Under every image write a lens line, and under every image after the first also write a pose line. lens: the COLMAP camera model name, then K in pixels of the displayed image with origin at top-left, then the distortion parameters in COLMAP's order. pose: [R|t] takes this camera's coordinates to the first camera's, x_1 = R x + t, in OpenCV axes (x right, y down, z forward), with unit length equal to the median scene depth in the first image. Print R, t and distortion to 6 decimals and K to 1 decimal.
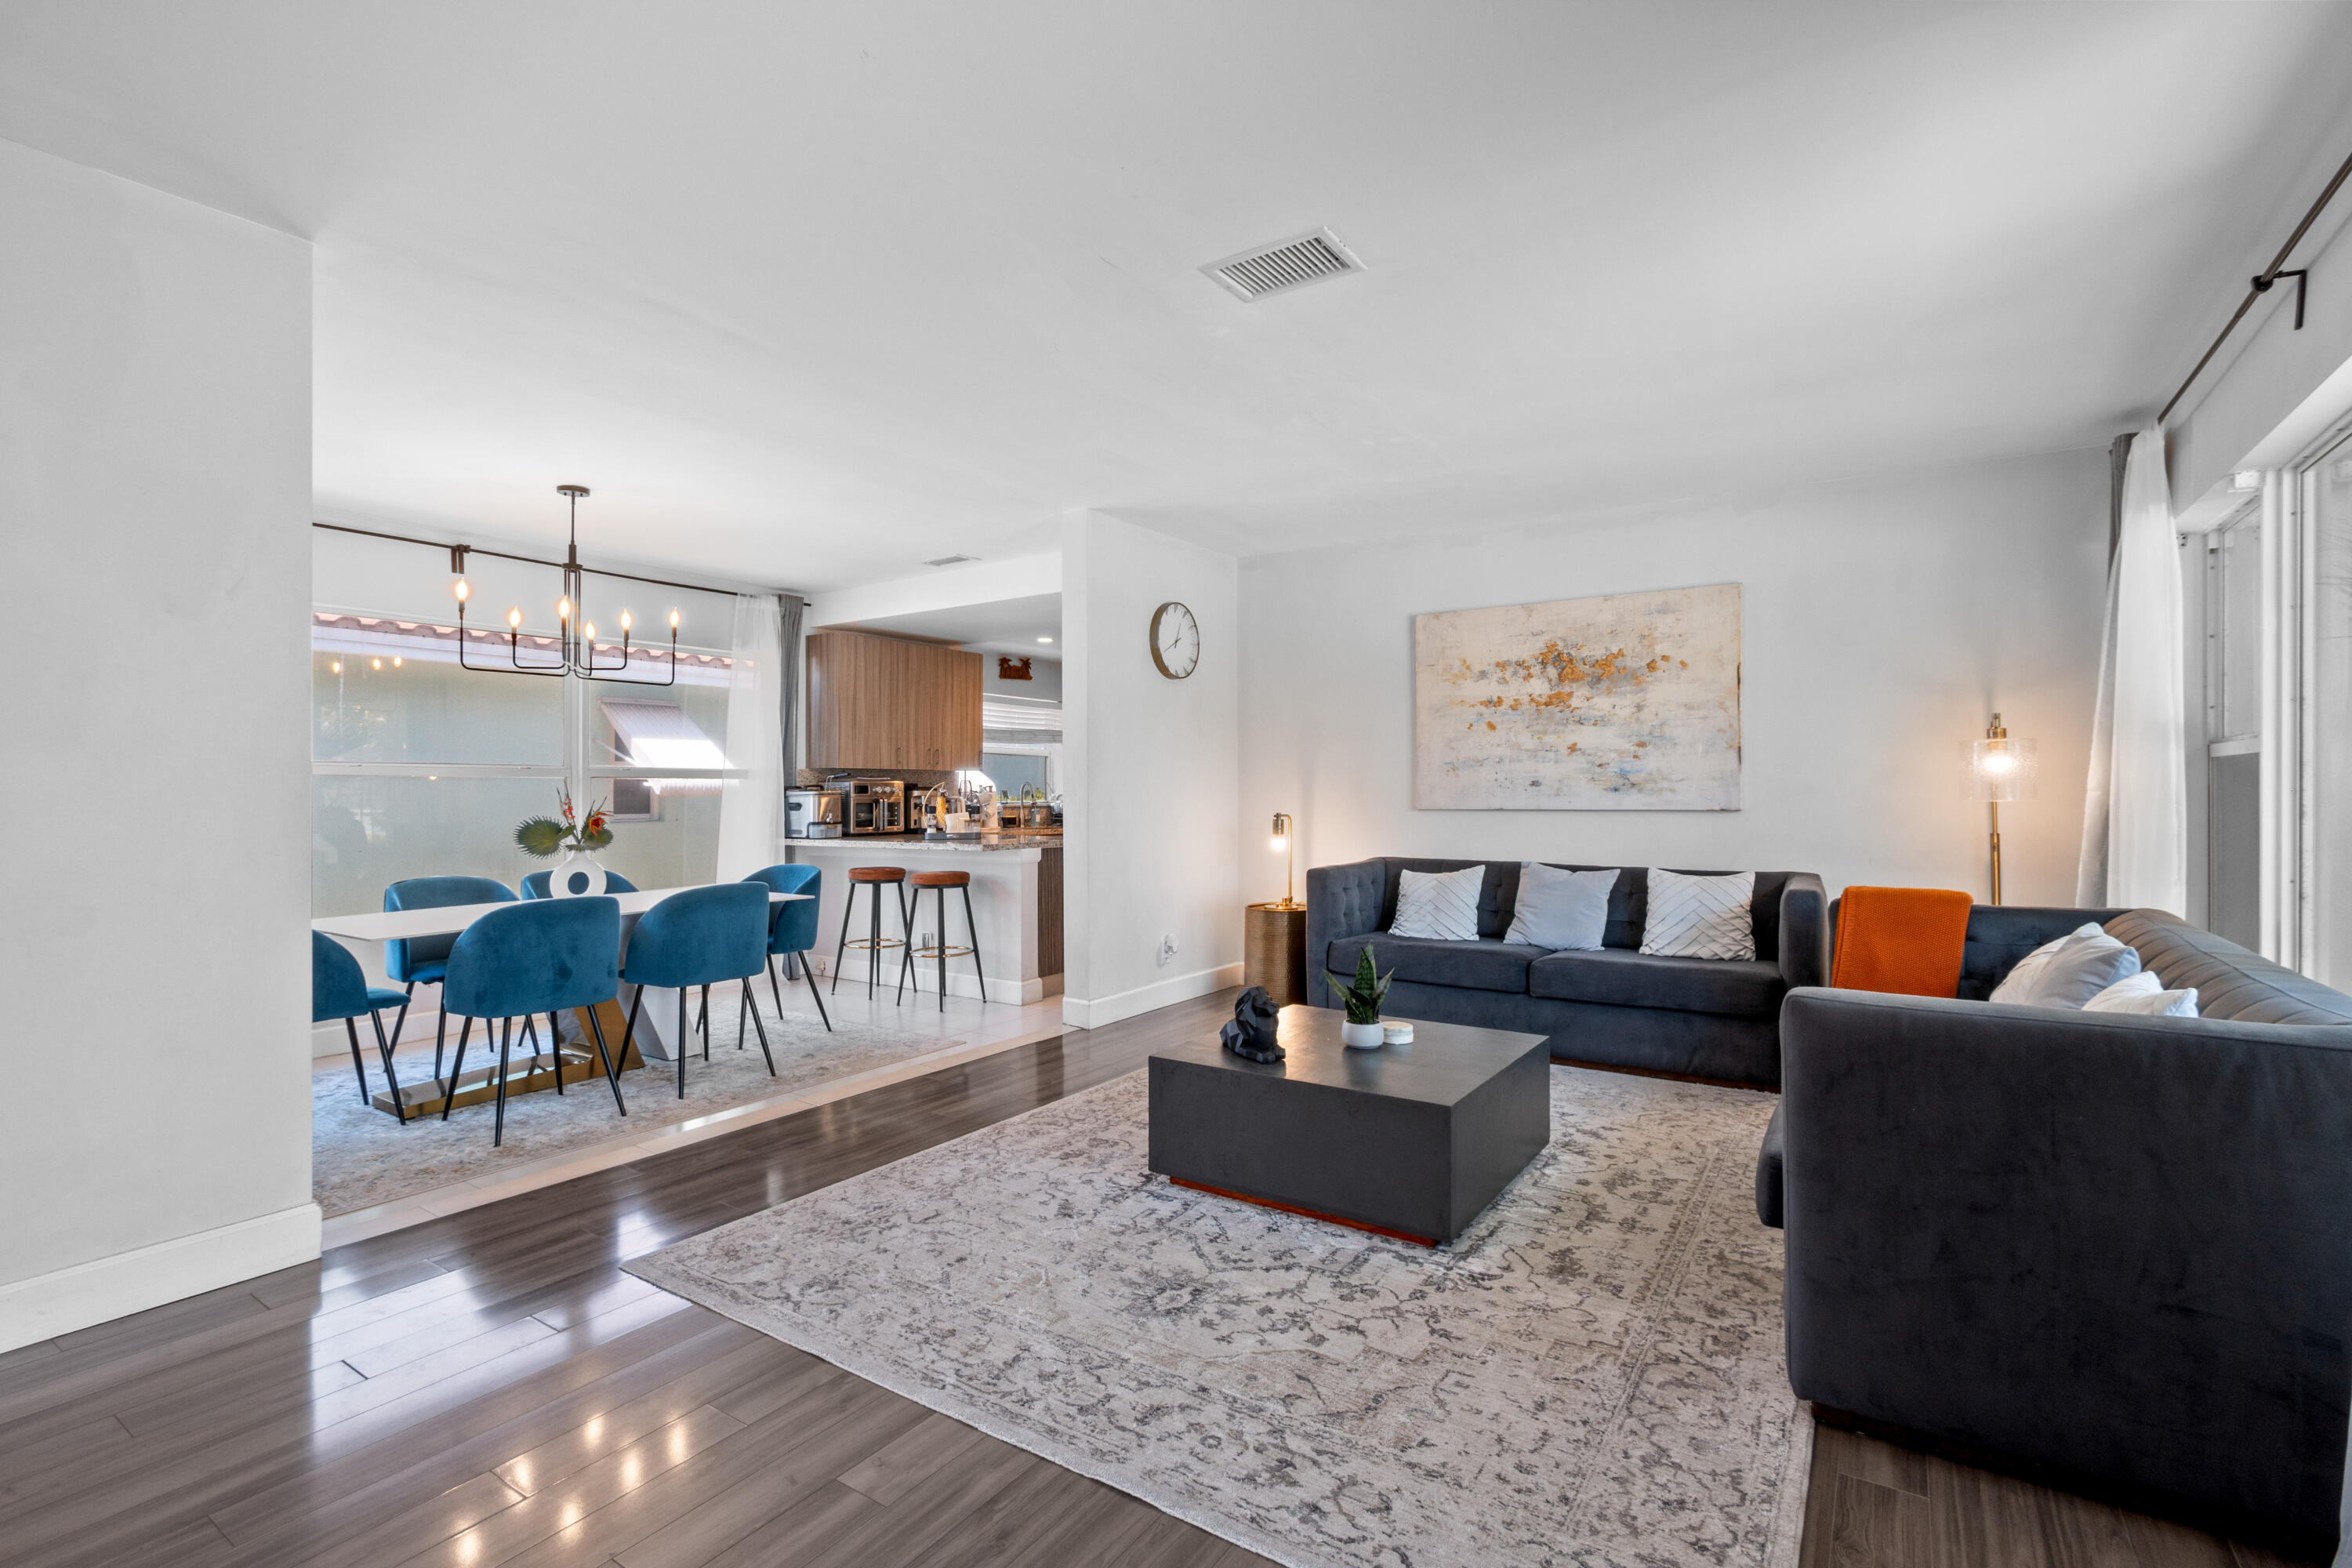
lens RADIAL K [[1075.7, 0, 1174.1], [0, 1075.7, 788.5], [0, 0, 1]] dist [-0.004218, 0.000290]
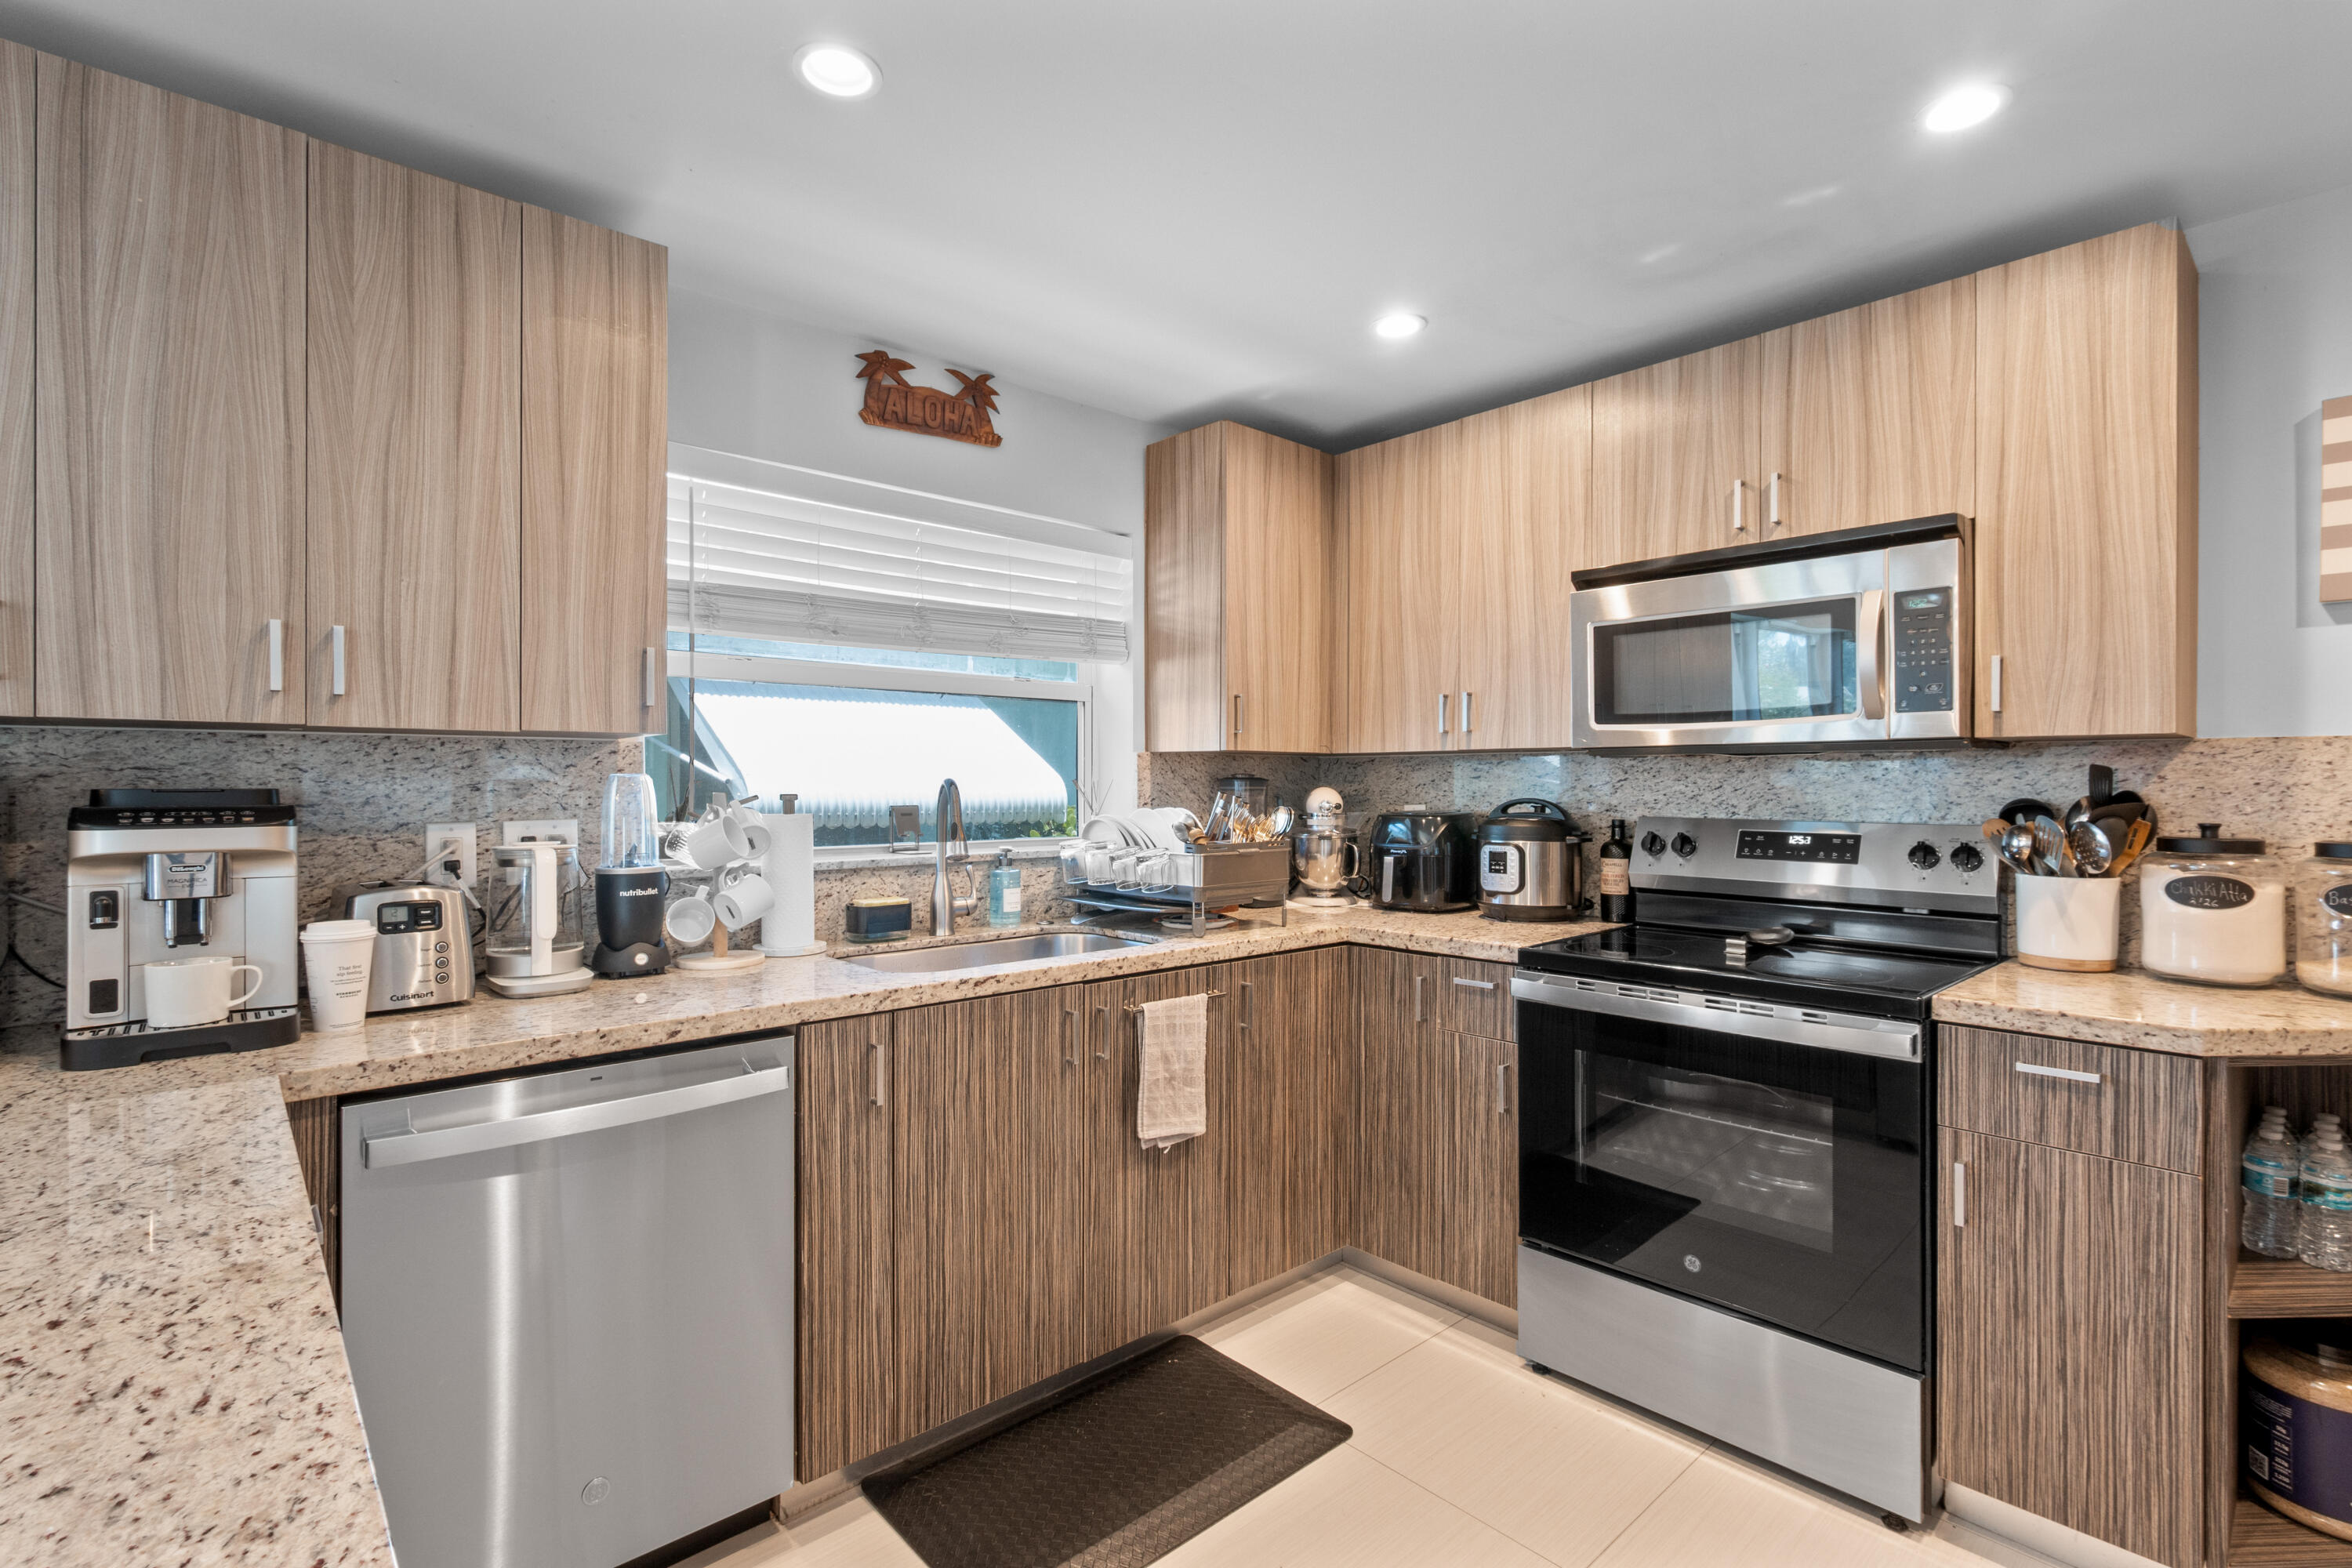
lens RADIAL K [[1081.1, 0, 1182.2], [0, 1081.1, 783.6], [0, 0, 1]] dist [-0.004552, 0.001086]
pose [[0.970893, 0.001642, -0.239508, -0.010700], [-0.001305, 0.999998, 0.001567, -0.007086], [0.239510, -0.001209, 0.970893, 0.928508]]
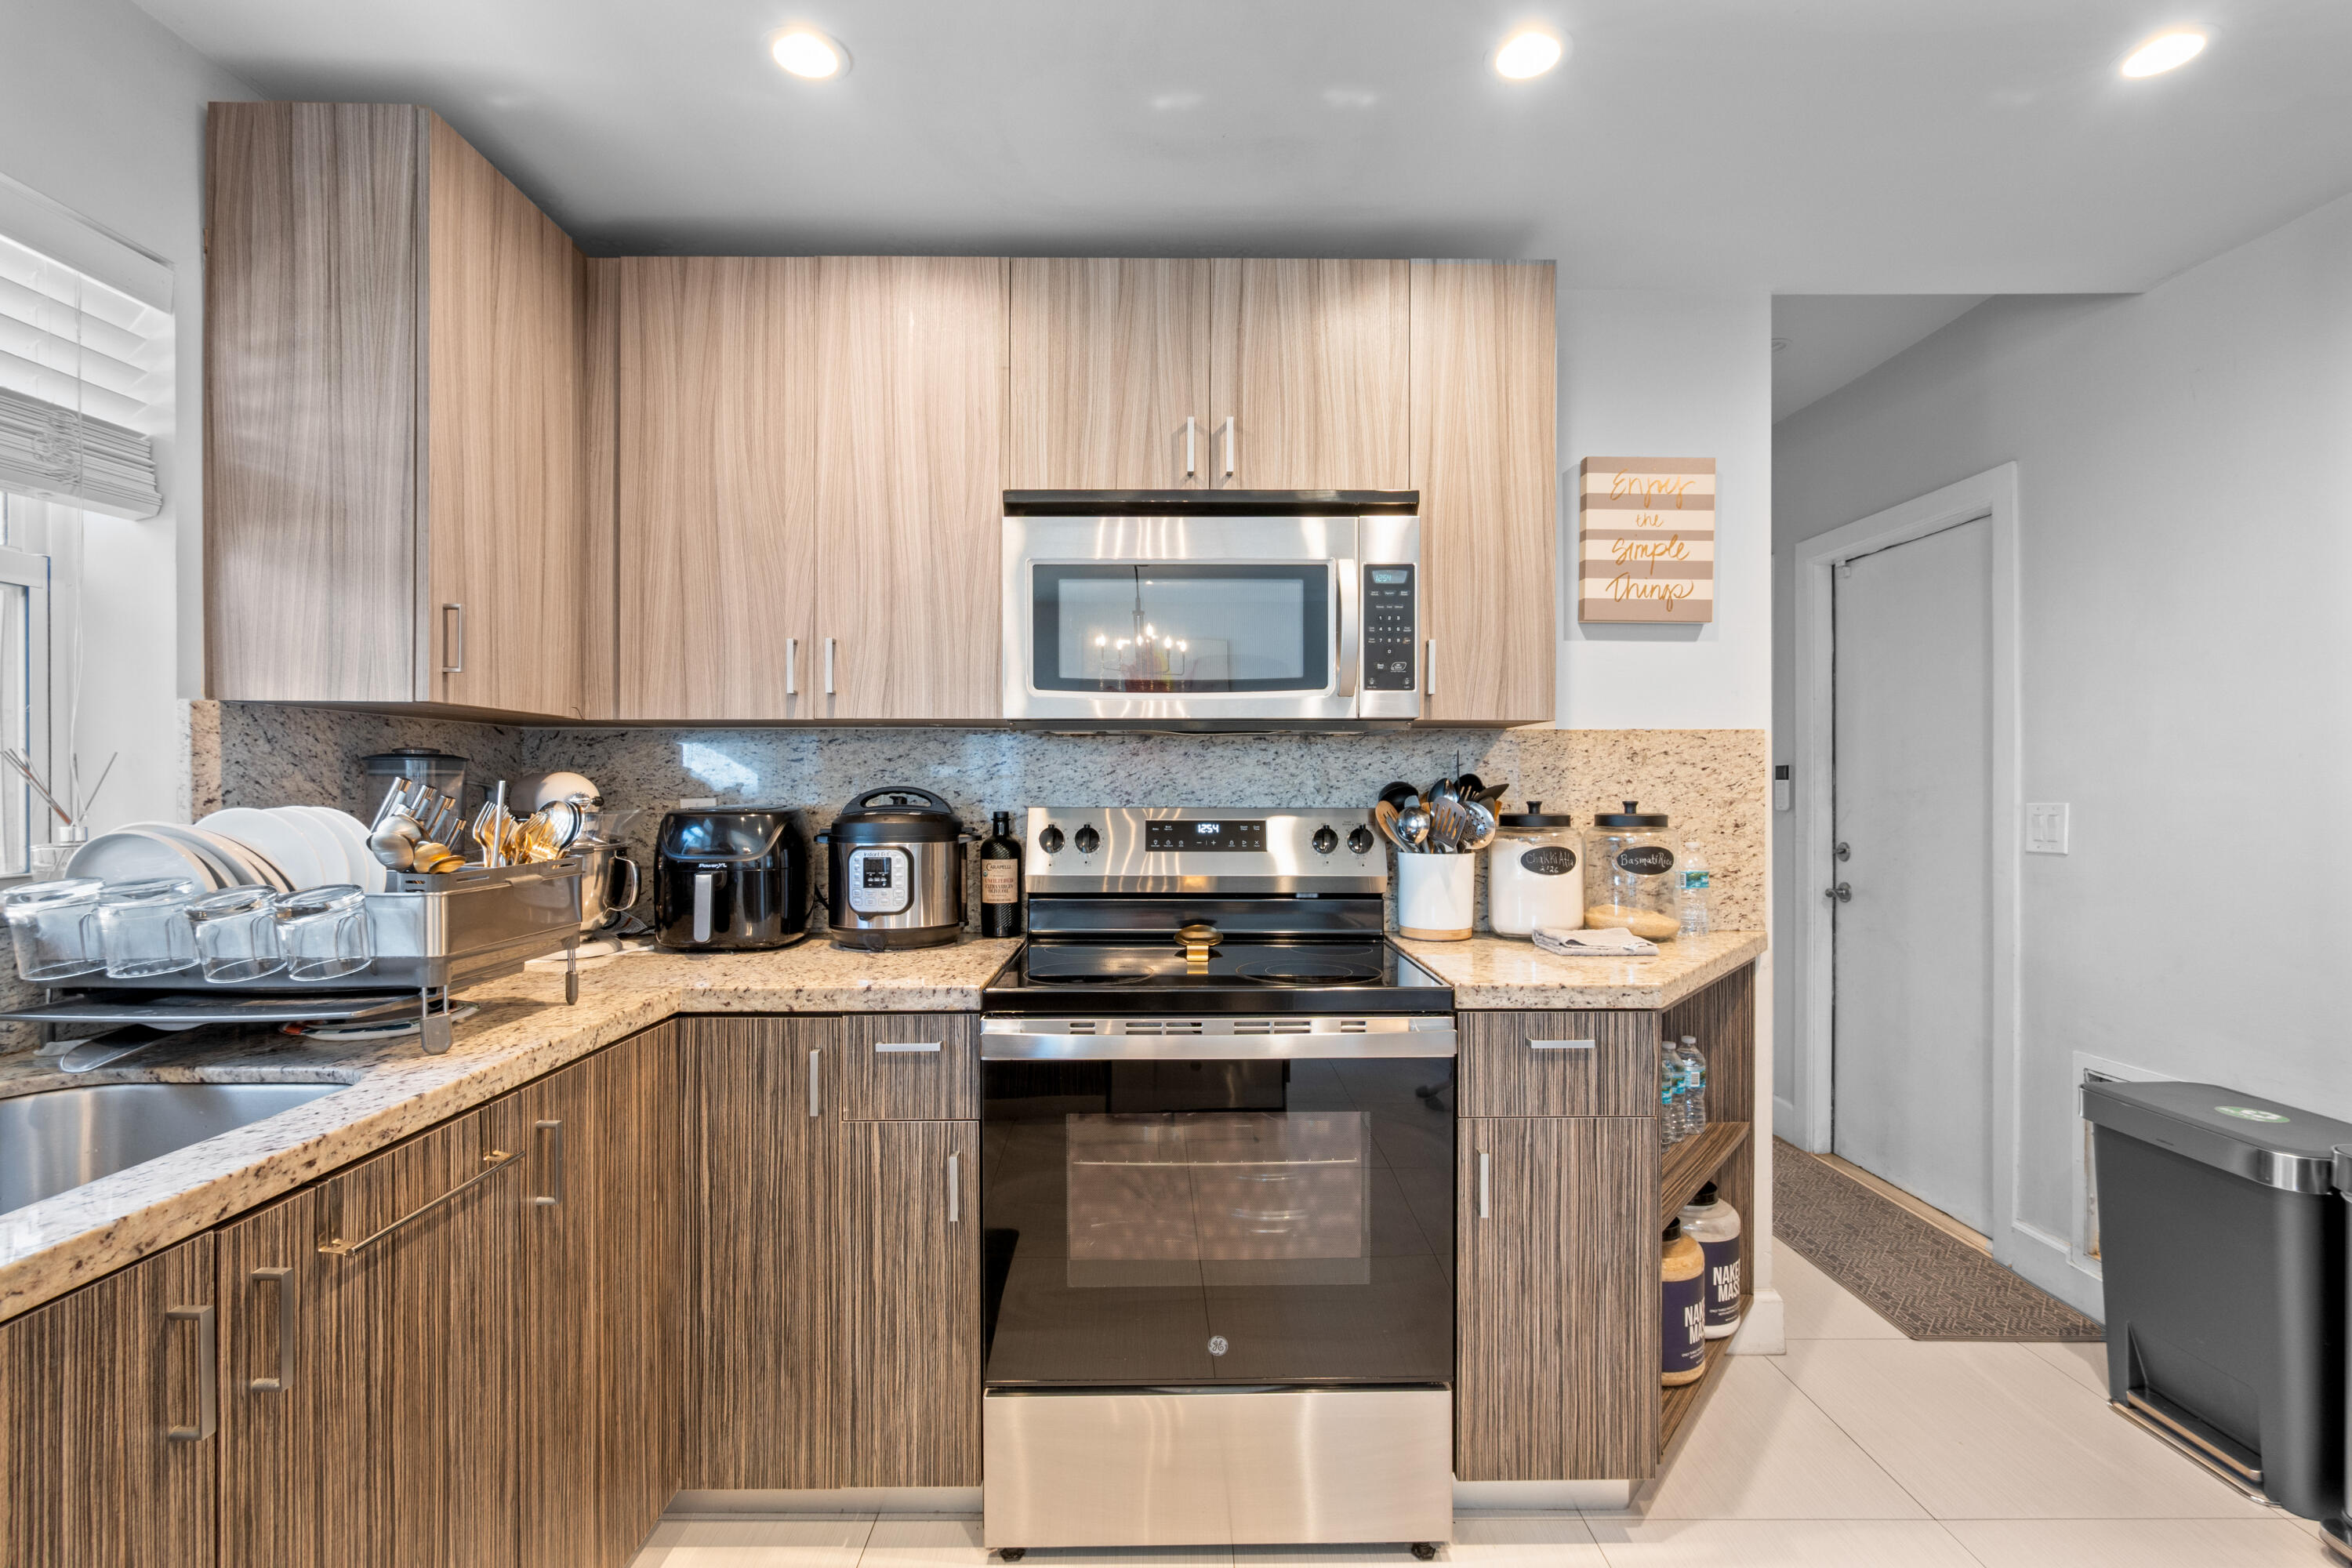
lens RADIAL K [[1075.7, 0, 1174.1], [0, 1075.7, 788.5], [0, 0, 1]] dist [-0.004218, 0.000290]
pose [[0.827942, -0.001162, 0.560813, -0.090733], [-0.000908, 0.999994, 0.003411, -0.001516], [-0.560814, -0.003333, 0.827935, 1.056855]]
